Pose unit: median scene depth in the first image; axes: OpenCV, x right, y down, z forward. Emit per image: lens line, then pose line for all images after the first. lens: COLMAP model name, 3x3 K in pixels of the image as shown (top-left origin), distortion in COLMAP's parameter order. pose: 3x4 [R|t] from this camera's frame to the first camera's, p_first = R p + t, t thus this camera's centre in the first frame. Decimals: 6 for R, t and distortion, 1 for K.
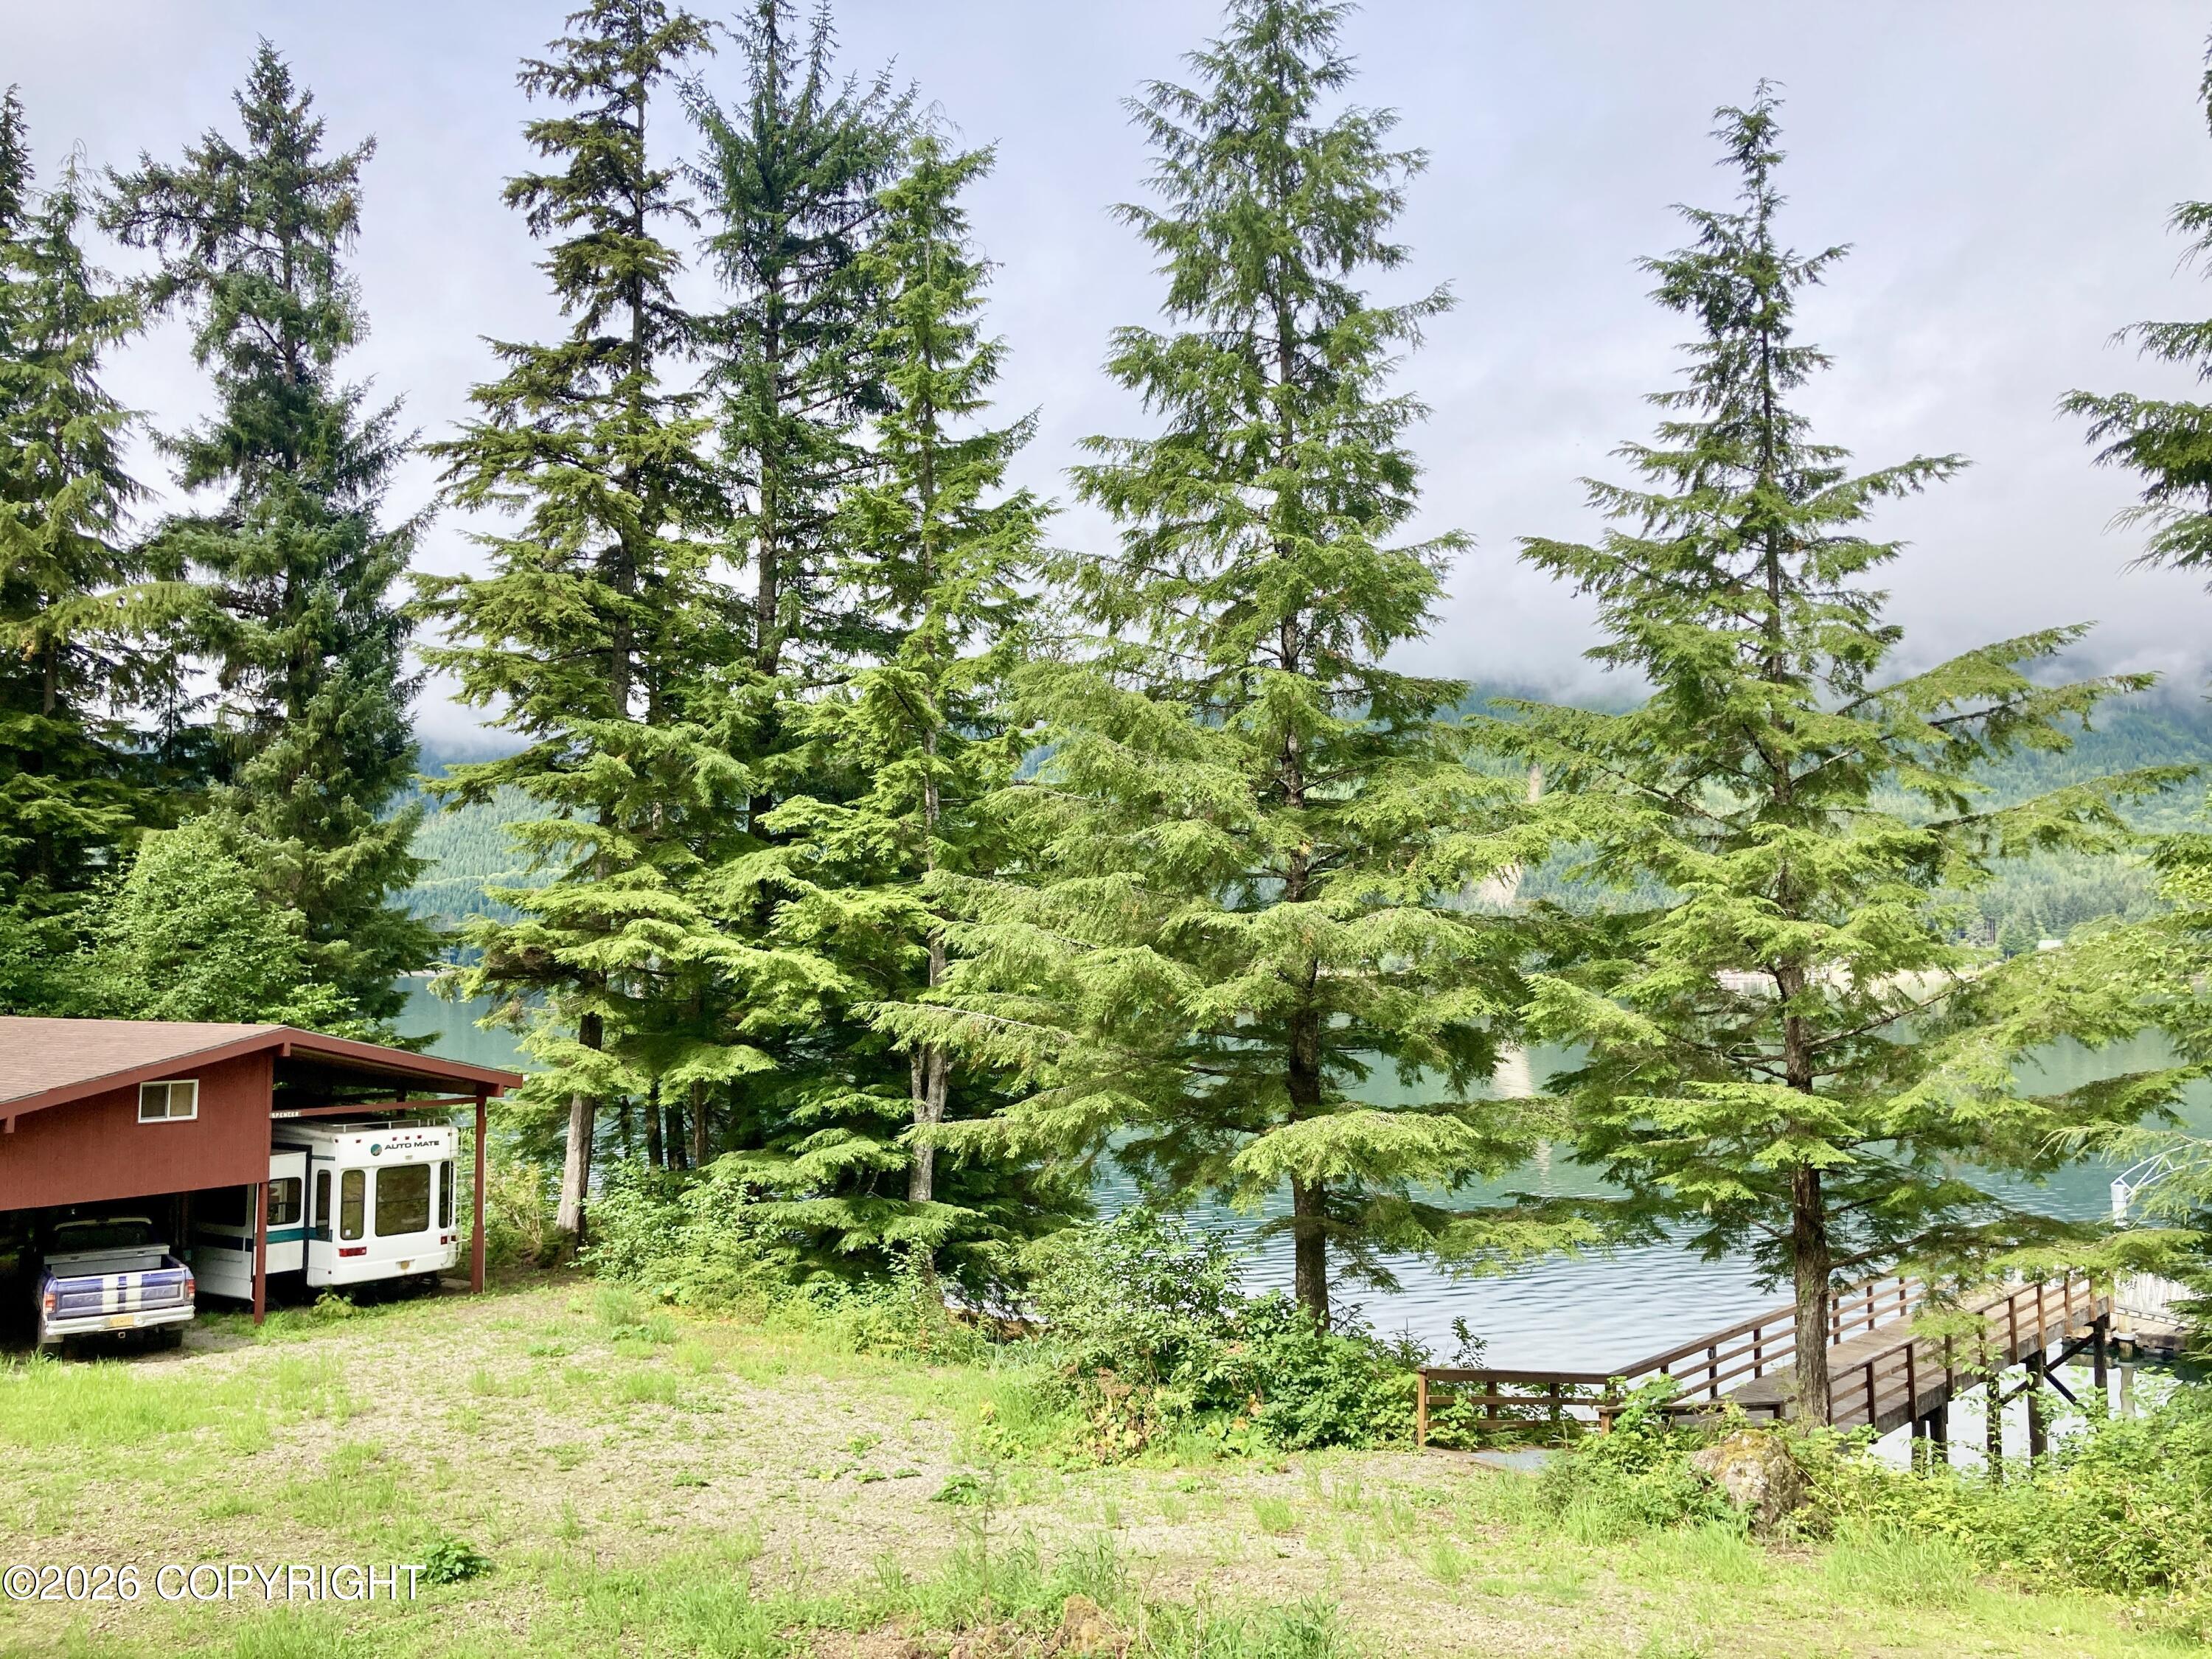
lens RADIAL K [[1810.0, 0, 1080.3], [0, 1810.0, 843.9], [0, 0, 1]] dist [-0.021111, 0.071330]
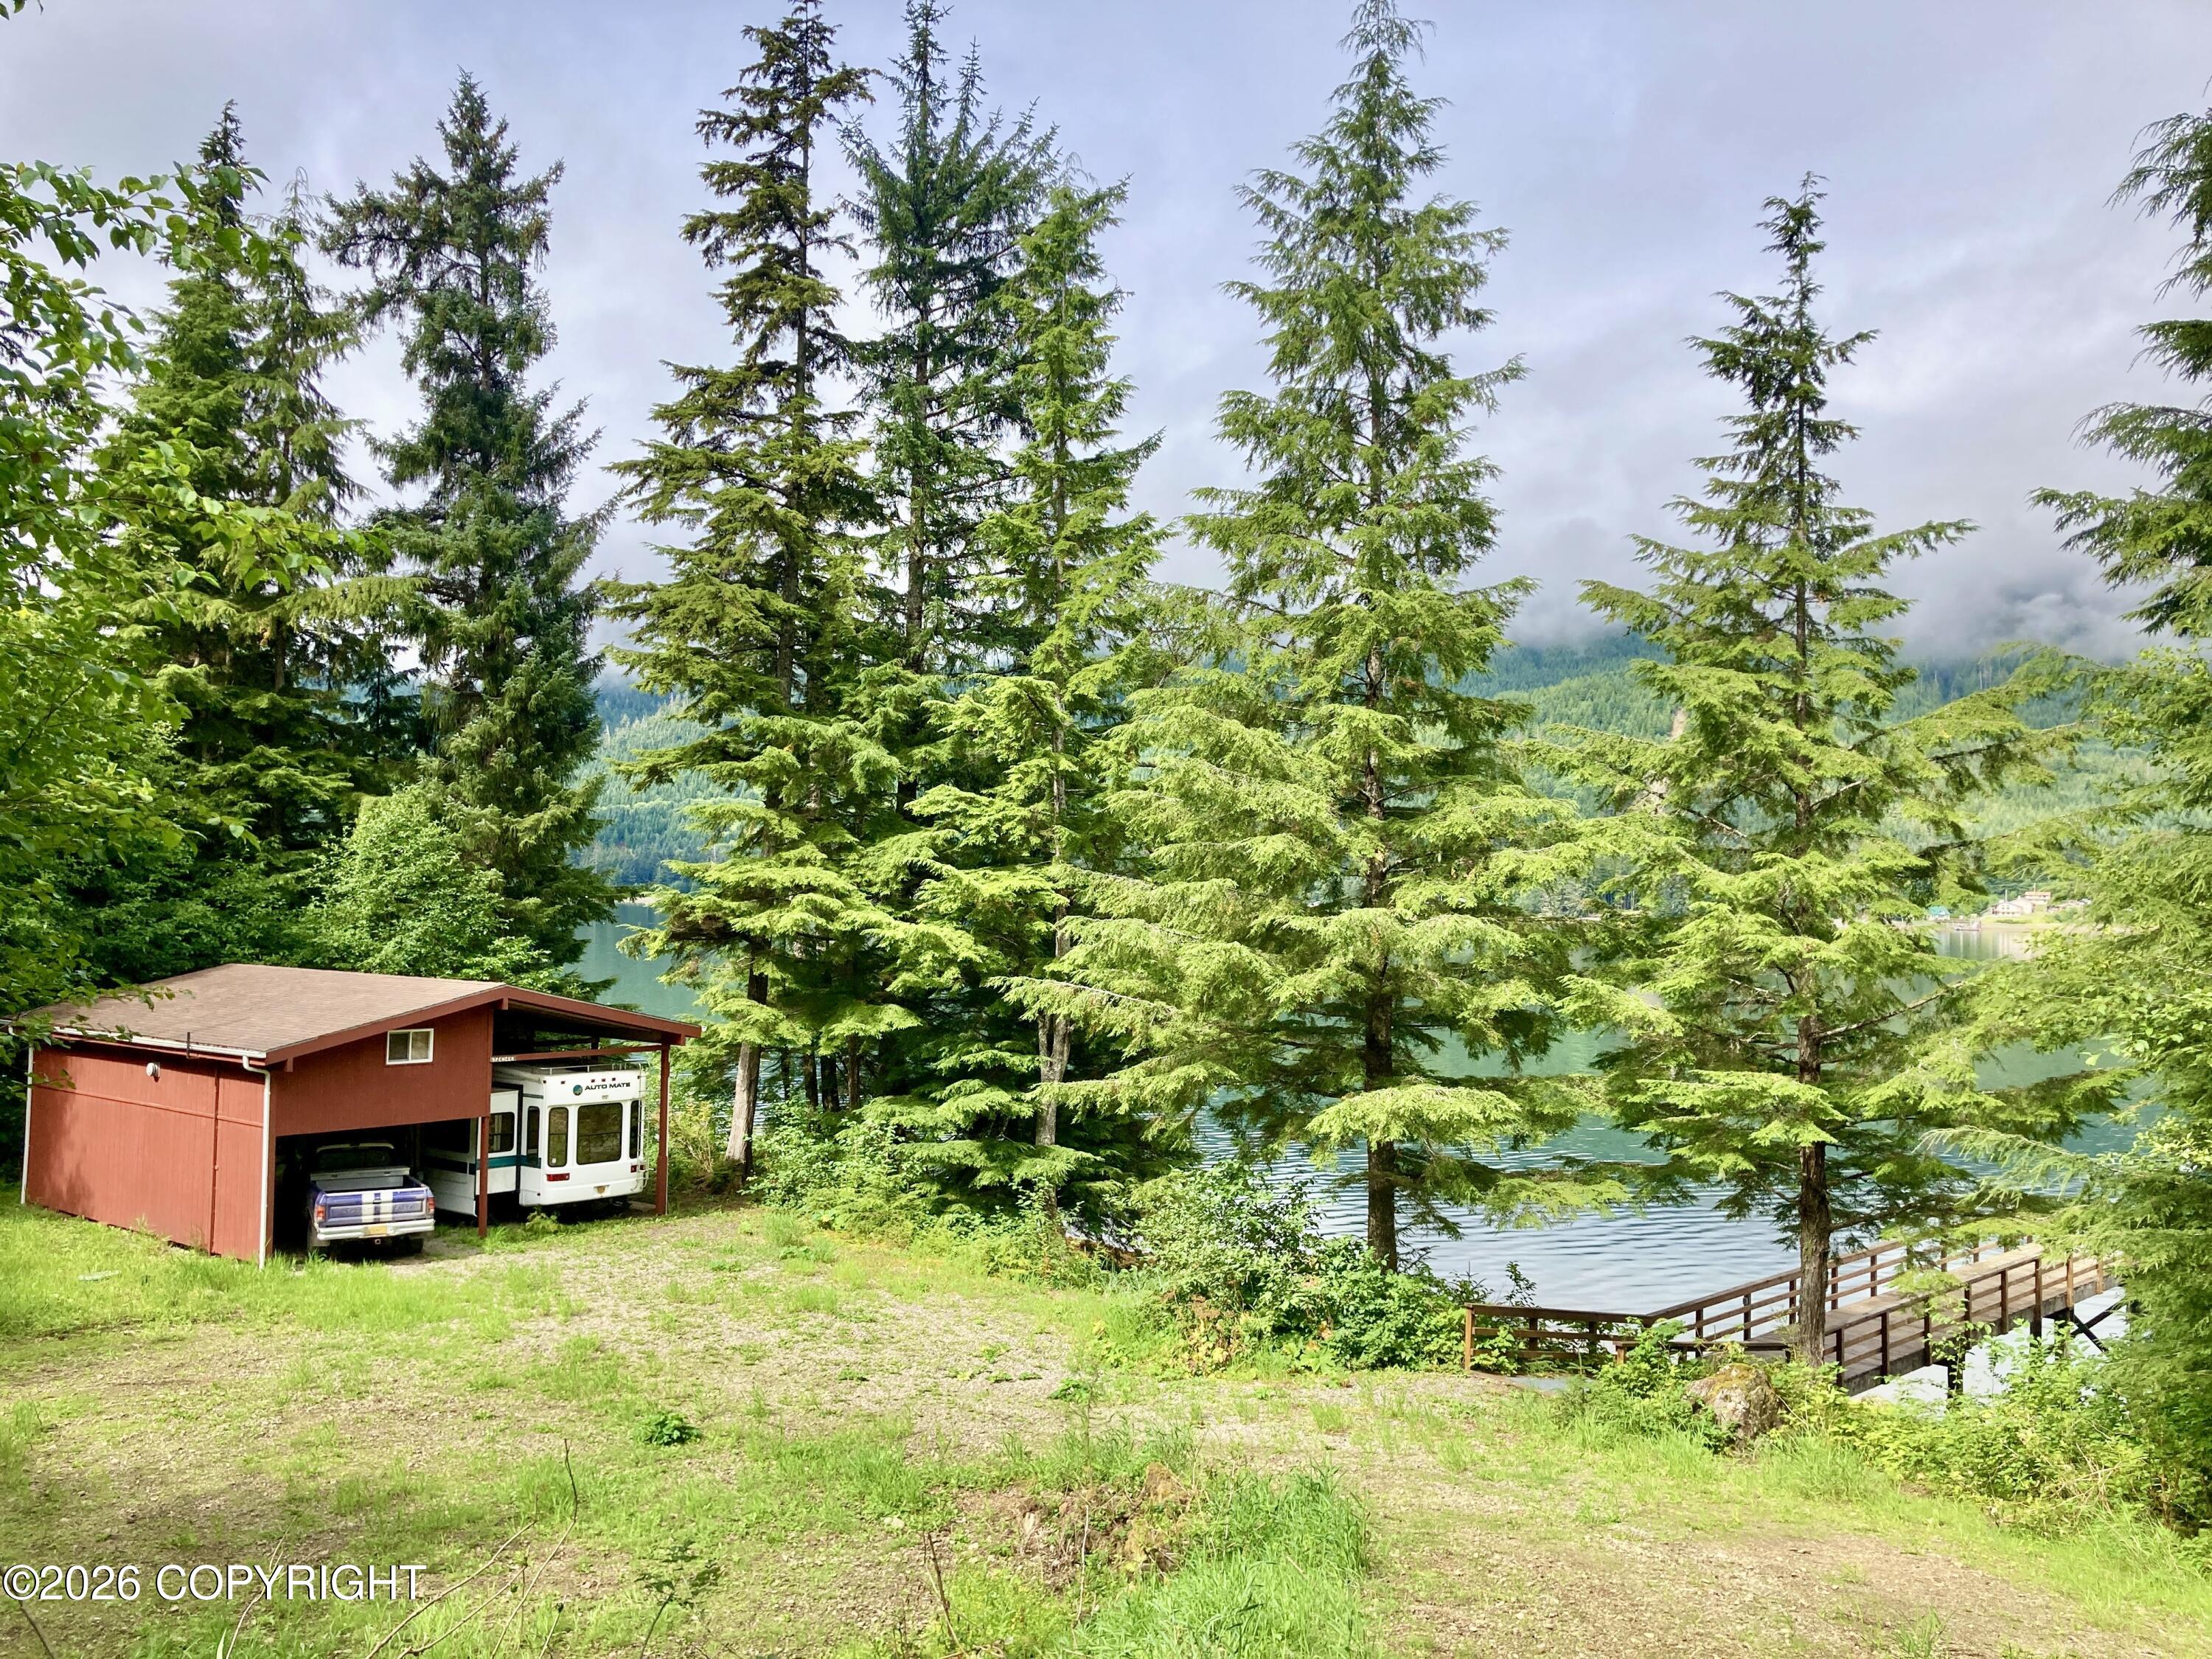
lens RADIAL K [[1907.0, 0, 1106.0], [0, 1907.0, 829.5], [0, 0, 1]] dist [0.010552, -0.008033]
pose [[0.997922, 0.016282, -0.062341, 0.020704], [-0.013733, 0.999061, 0.041093, -0.050919], [0.062951, -0.040151, 0.997209, -0.185648]]
